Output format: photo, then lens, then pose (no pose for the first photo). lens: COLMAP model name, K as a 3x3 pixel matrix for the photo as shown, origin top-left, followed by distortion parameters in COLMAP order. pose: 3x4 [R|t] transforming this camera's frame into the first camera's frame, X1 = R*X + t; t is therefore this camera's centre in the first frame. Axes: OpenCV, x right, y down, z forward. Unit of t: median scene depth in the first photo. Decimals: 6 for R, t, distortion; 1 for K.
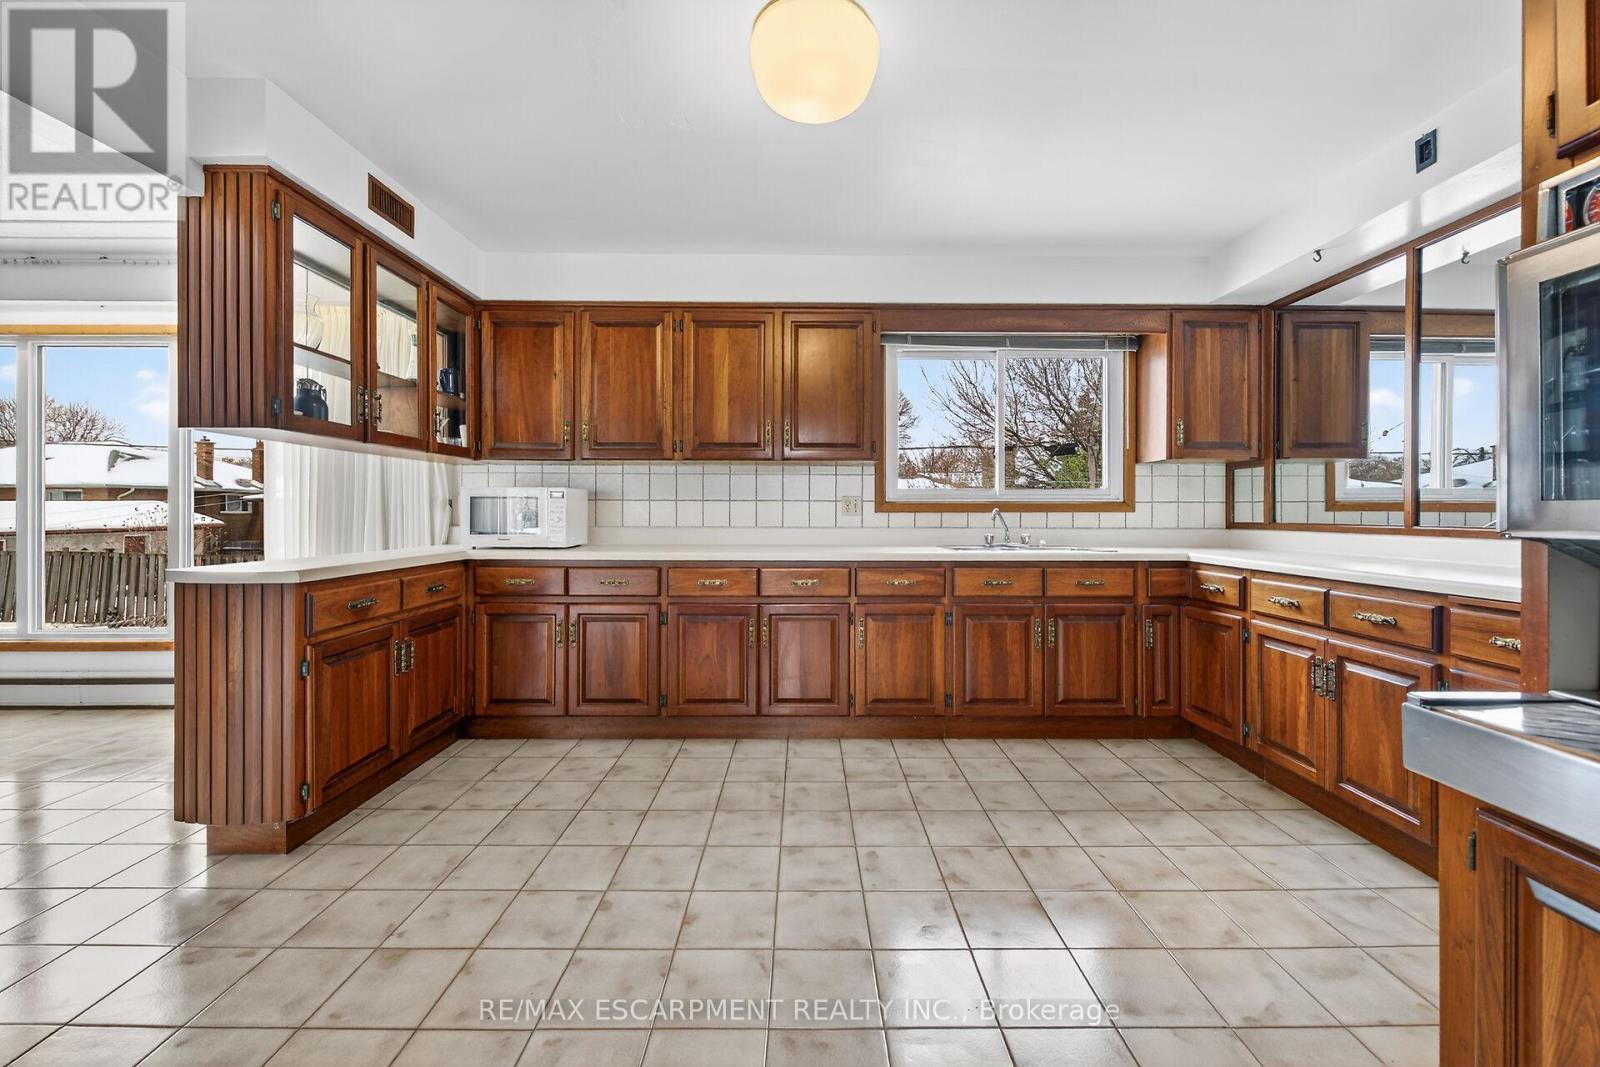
lens RADIAL K [[639.2, 0, 793.2], [0, 639.2, 510.4], [0, 0, 1]] dist [-0.000987, -0.000367]
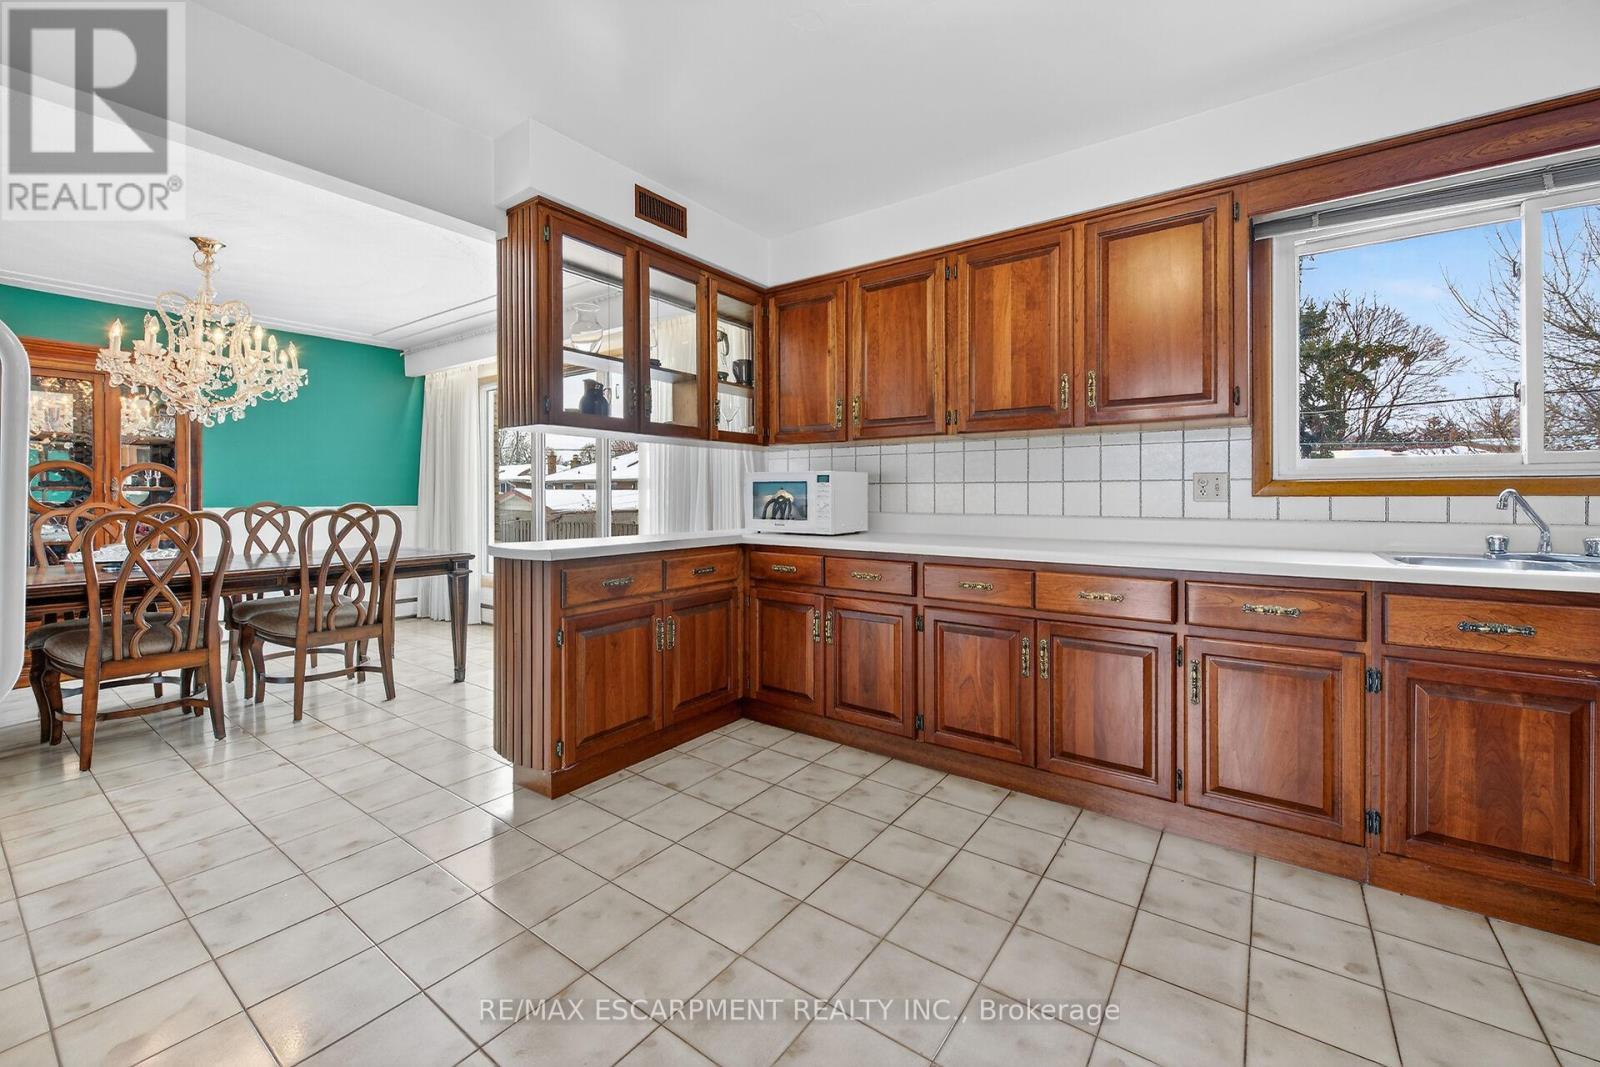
lens RADIAL K [[638.0, 0, 801.5], [0, 638.0, 495.7], [0, 0, 1]] dist [0.002303, -0.000419]
pose [[0.816332, -0.002072, -0.577579, 0.154961], [0.003040, 0.999995, 0.000709, 0.000199], [0.577575, -0.002335, 0.816335, 0.230198]]
